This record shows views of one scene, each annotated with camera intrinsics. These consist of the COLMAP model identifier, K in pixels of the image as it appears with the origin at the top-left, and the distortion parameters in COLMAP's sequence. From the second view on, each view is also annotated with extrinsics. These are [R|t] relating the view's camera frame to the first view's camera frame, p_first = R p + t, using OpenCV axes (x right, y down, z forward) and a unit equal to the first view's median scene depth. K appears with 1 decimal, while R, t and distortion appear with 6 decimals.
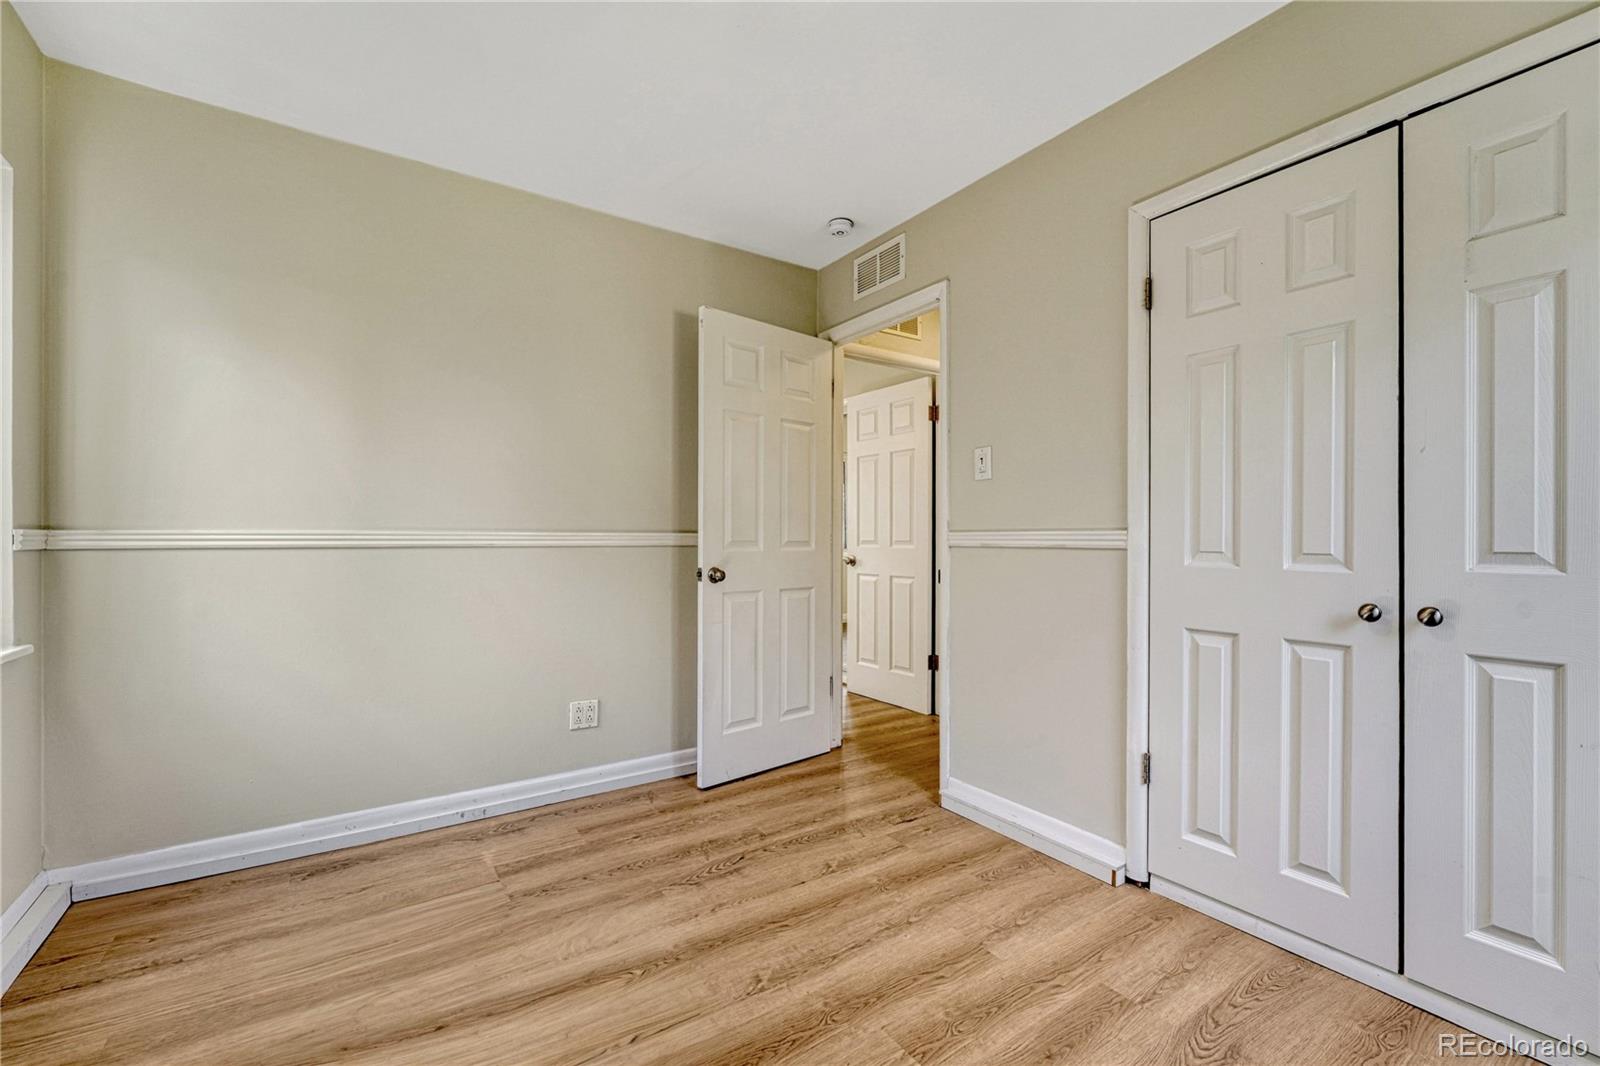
lens RADIAL K [[675.6, 0, 792.1], [0, 675.6, 536.5], [0, 0, 1]] dist [-0.000455, -0.000238]
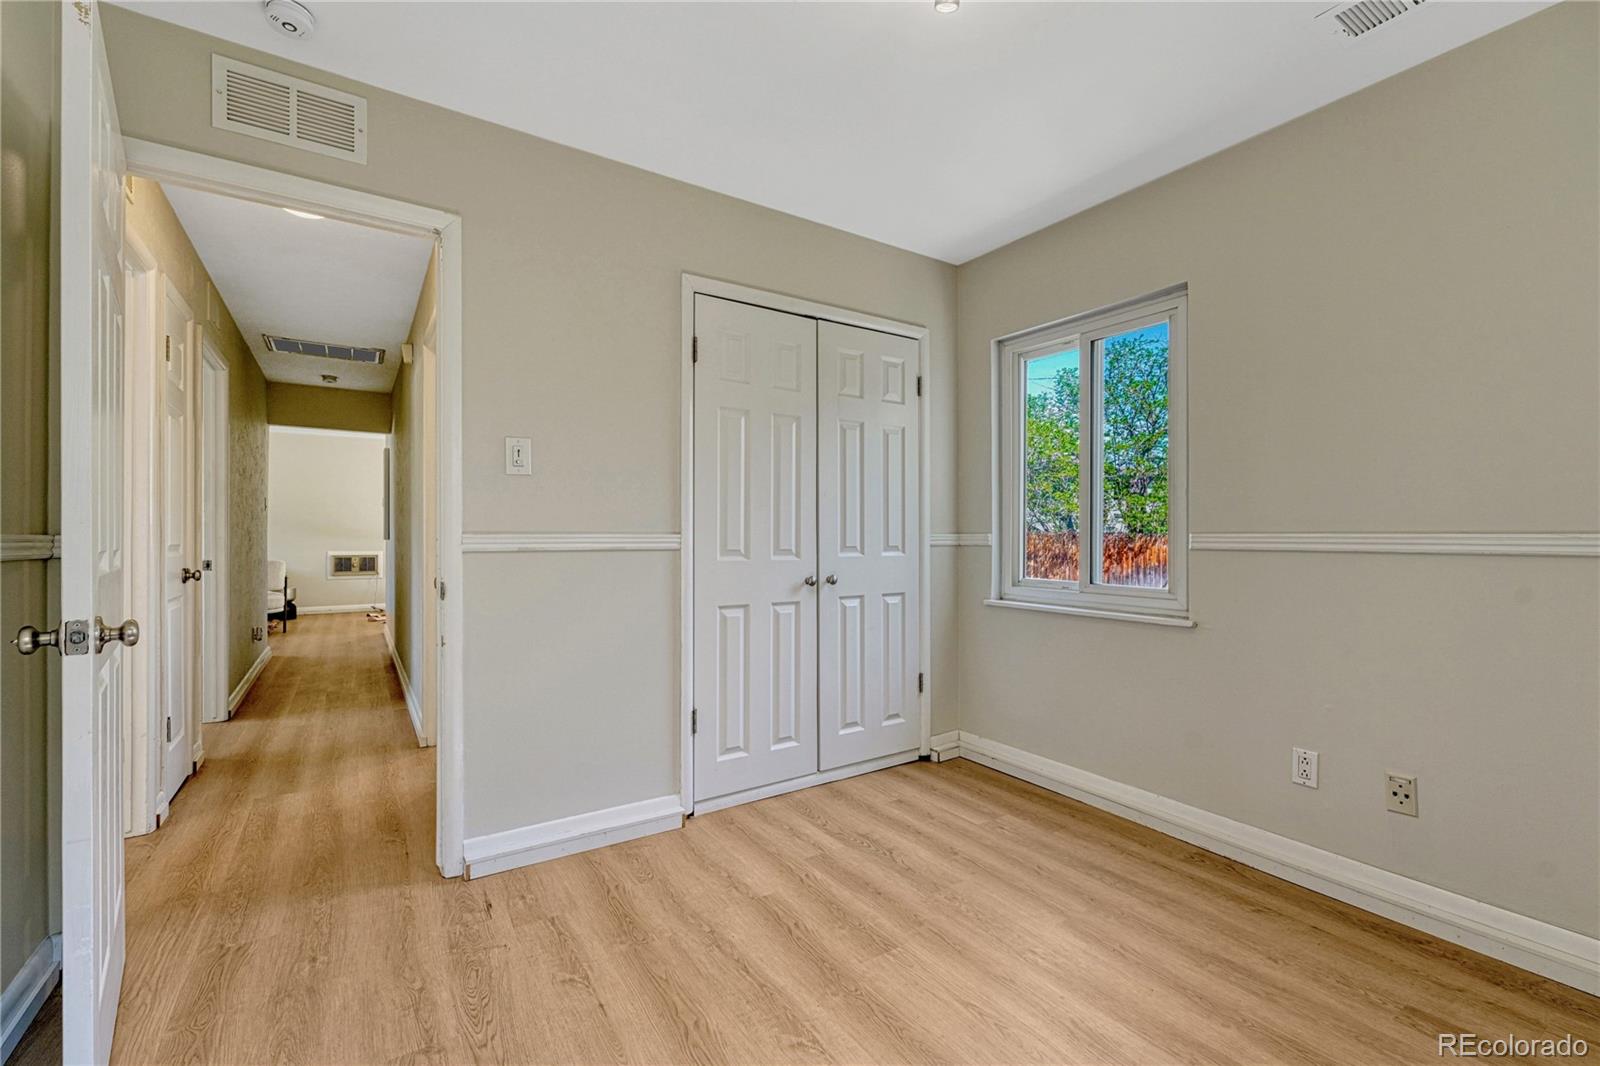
lens RADIAL K [[675.6, 0, 792.1], [0, 675.6, 536.5], [0, 0, 1]] dist [-0.000455, -0.000238]
pose [[0.003079, 0.006240, 0.999976, -0.756276], [0.002003, 0.999978, -0.006246, 0.003306], [-0.999993, 0.002022, 0.003066, 0.818586]]
